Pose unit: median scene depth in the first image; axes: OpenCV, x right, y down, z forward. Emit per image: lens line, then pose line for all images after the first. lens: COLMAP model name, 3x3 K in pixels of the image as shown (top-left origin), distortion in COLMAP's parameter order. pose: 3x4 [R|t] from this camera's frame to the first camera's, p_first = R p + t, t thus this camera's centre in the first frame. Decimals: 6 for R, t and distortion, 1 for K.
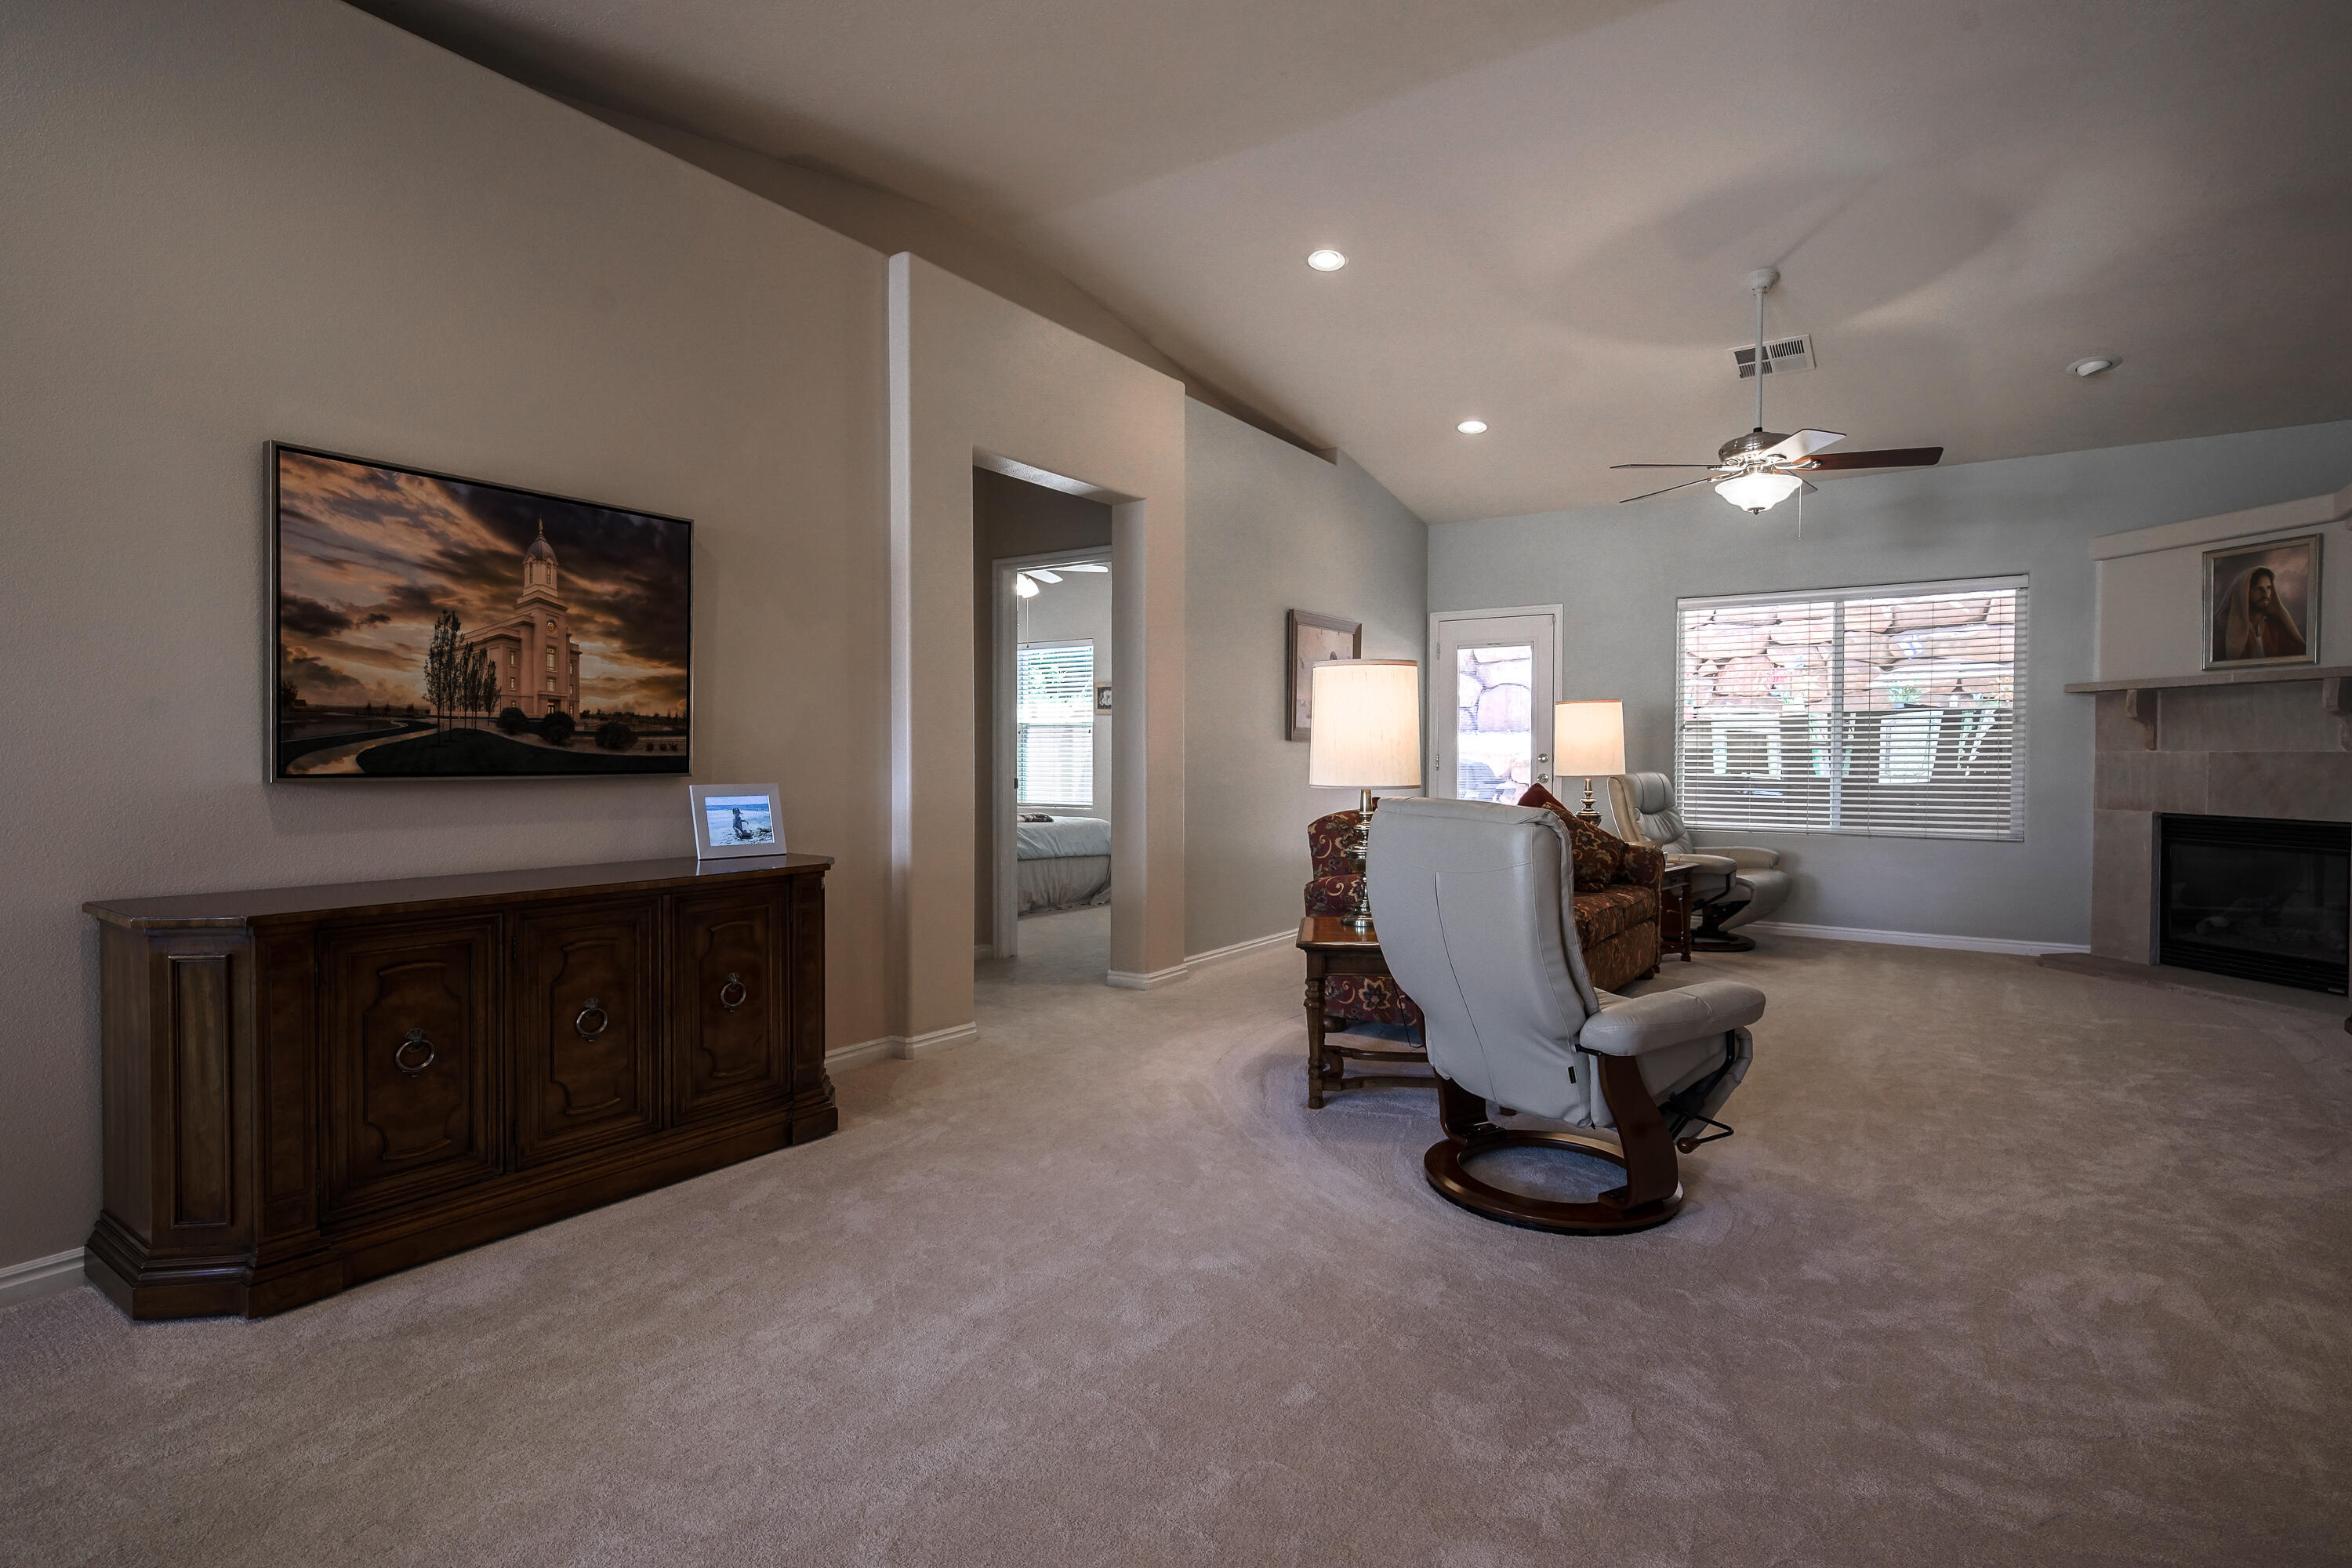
lens RADIAL K [[1146.1, 0, 1192.0], [0, 1146.1, 777.3], [0, 0, 1]] dist [0.017131, -0.000625]
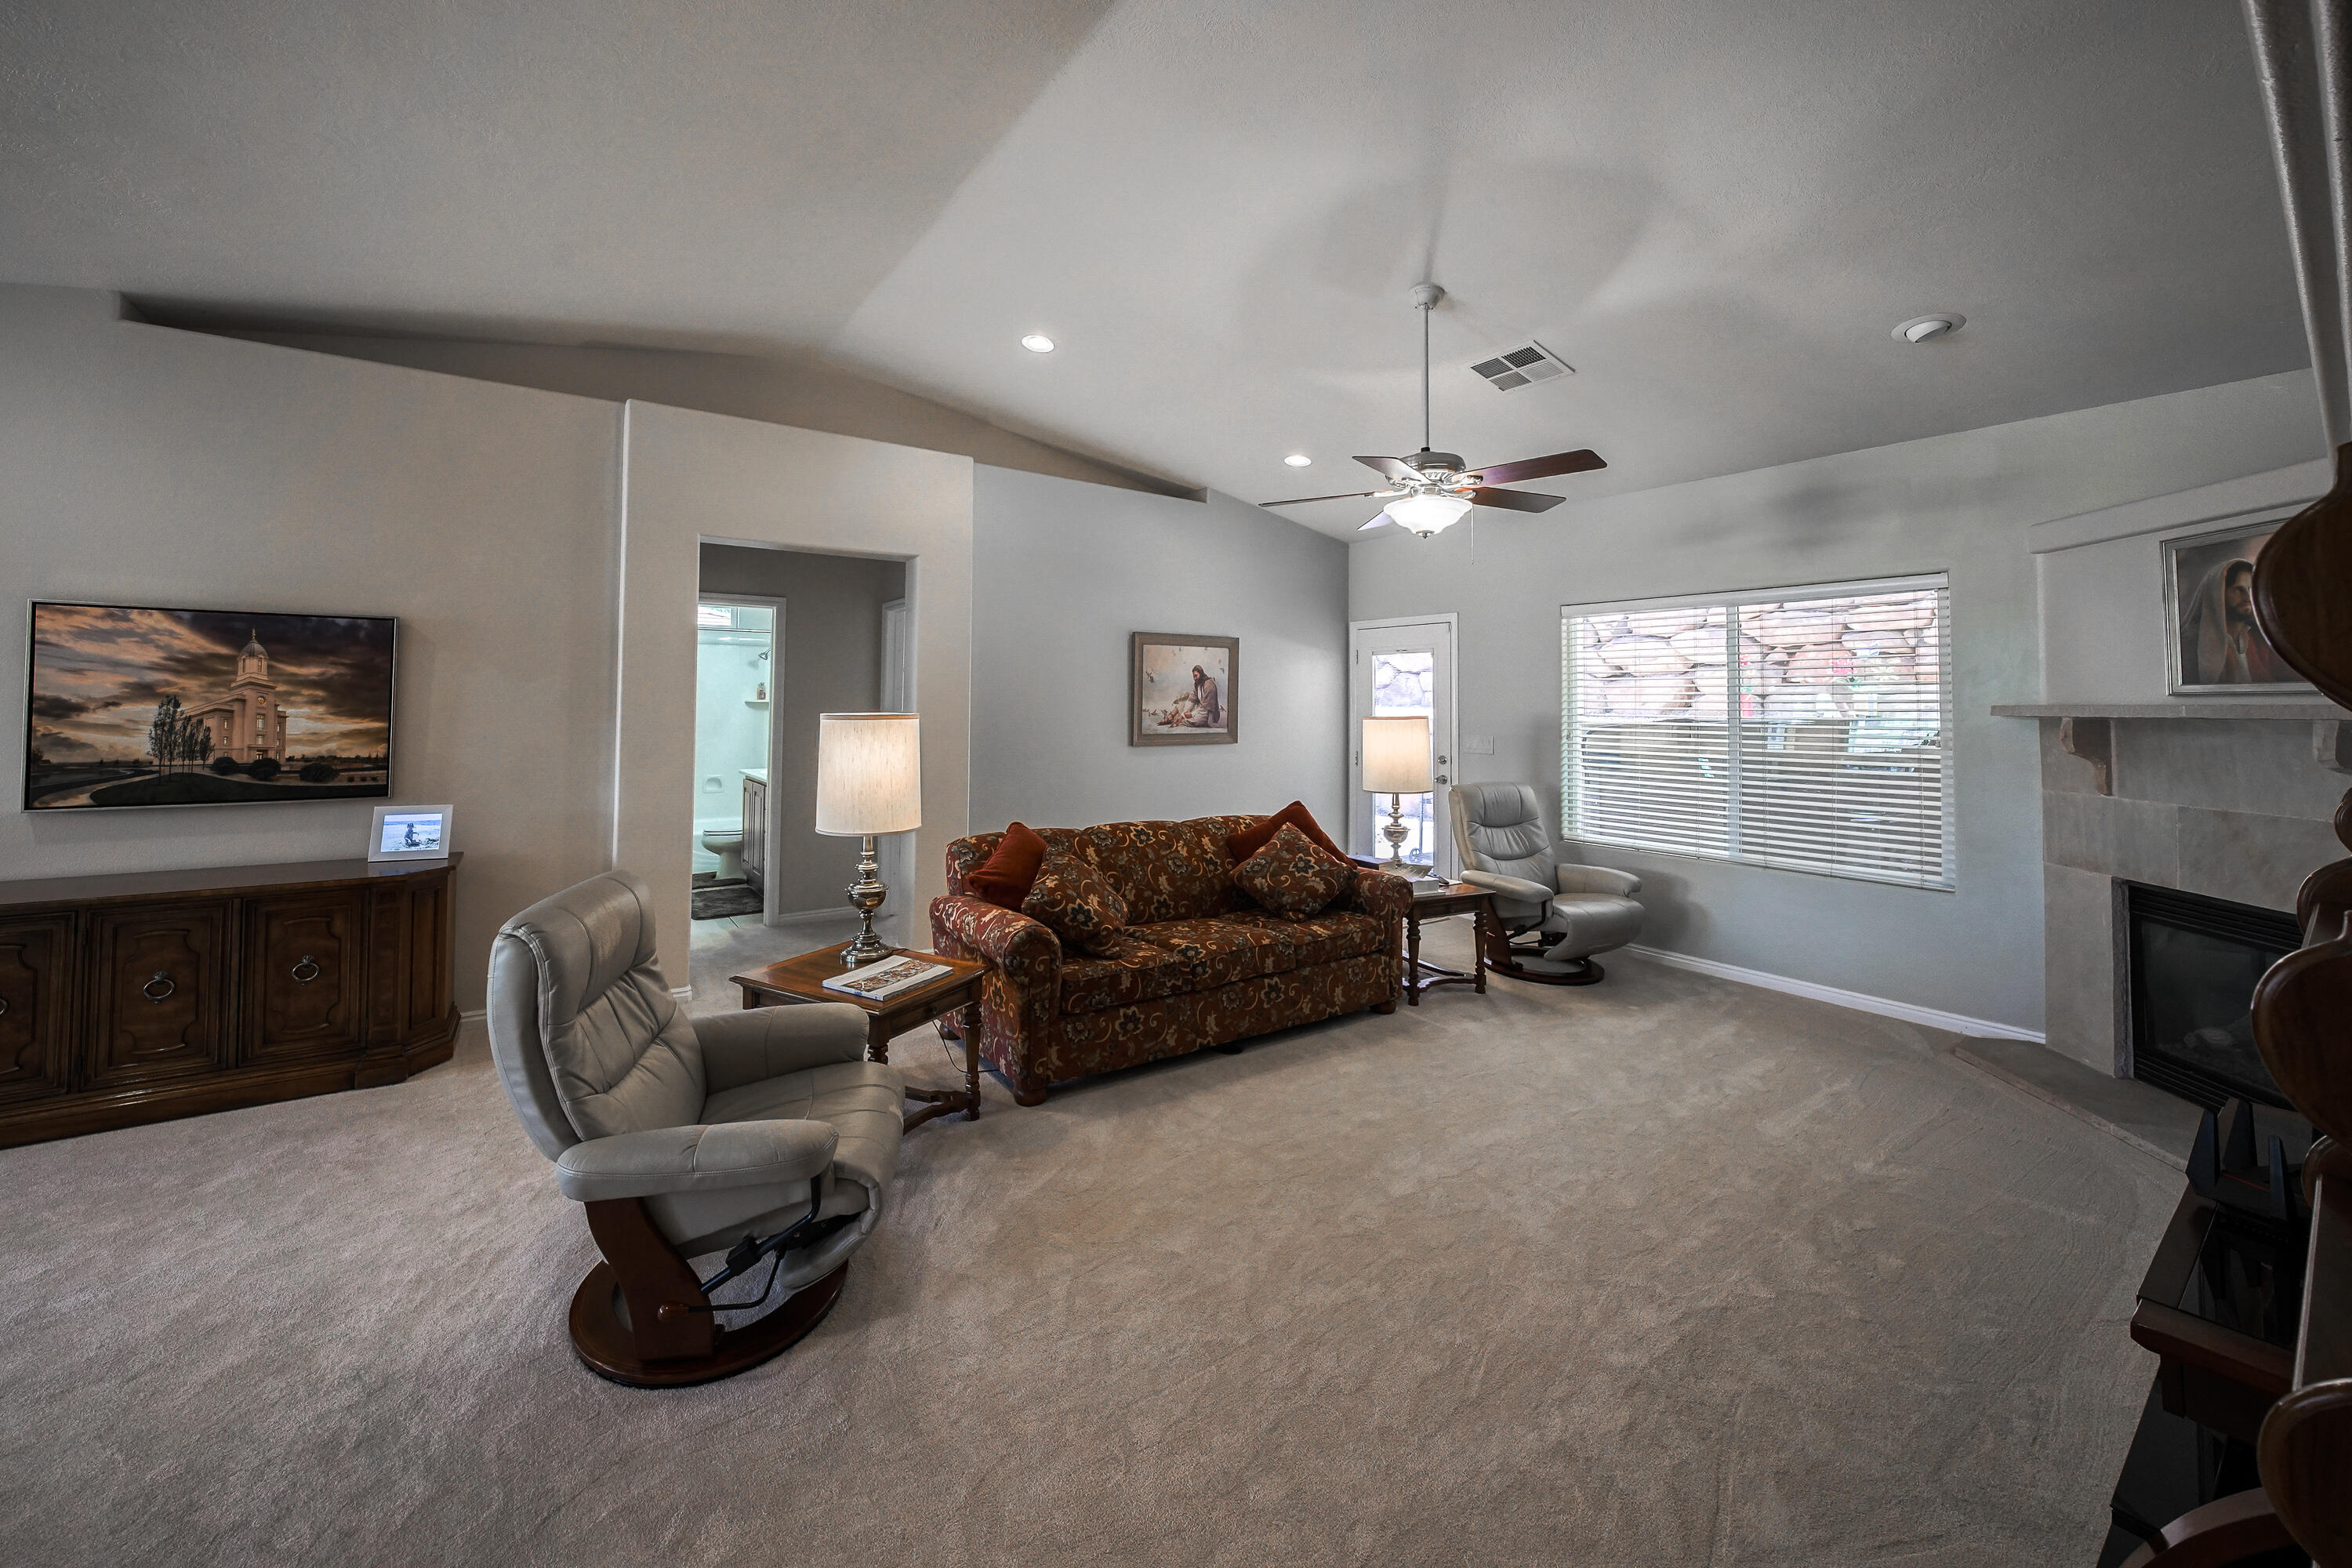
lens RADIAL K [[856.2, 0, 1093.1], [0, 856.2, 684.5], [0, 0, 1]] dist [-0.014396, 0.002168]
pose [[0.919748, -0.001375, -0.392507, 0.739420], [-0.017049, 0.998910, -0.043448, -0.107235], [0.392139, 0.046653, 0.918722, 0.372346]]
